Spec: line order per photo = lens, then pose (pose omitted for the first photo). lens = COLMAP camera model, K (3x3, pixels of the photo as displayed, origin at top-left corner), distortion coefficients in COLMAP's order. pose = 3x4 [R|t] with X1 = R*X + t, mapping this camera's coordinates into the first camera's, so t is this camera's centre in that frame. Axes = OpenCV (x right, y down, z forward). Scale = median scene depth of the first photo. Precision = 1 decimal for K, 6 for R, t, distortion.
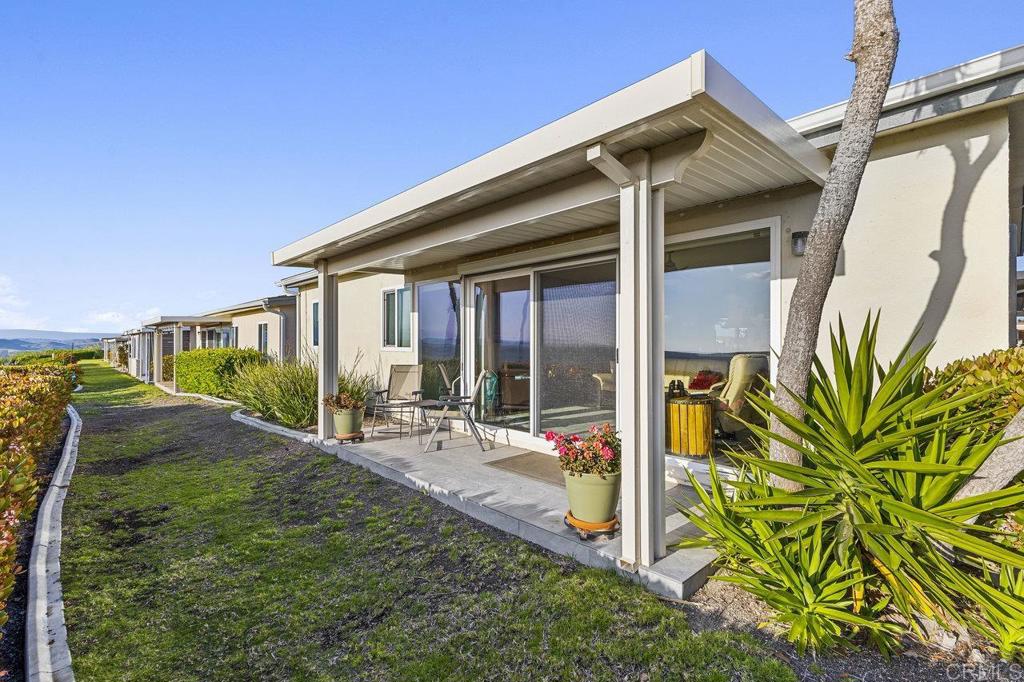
lens RADIAL K [[459.9, 0, 512.0], [0, 459.9, 341.0], [0, 0, 1]] dist [-0.000050, -0.000052]
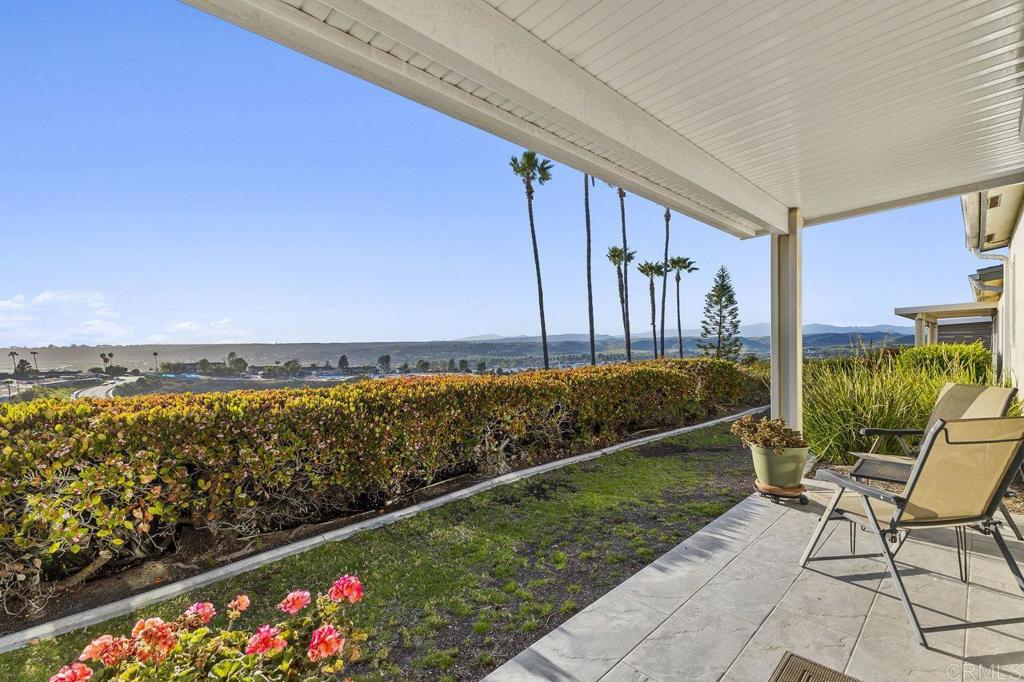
lens RADIAL K [[459.9, 0, 512.0], [0, 459.9, 341.0], [0, 0, 1]] dist [-0.000050, -0.000052]
pose [[0.030303, -0.005995, -0.999523, 0.382480], [0.008571, 0.999947, -0.005737, 0.012107], [0.999504, -0.008393, 0.030353, 0.920799]]
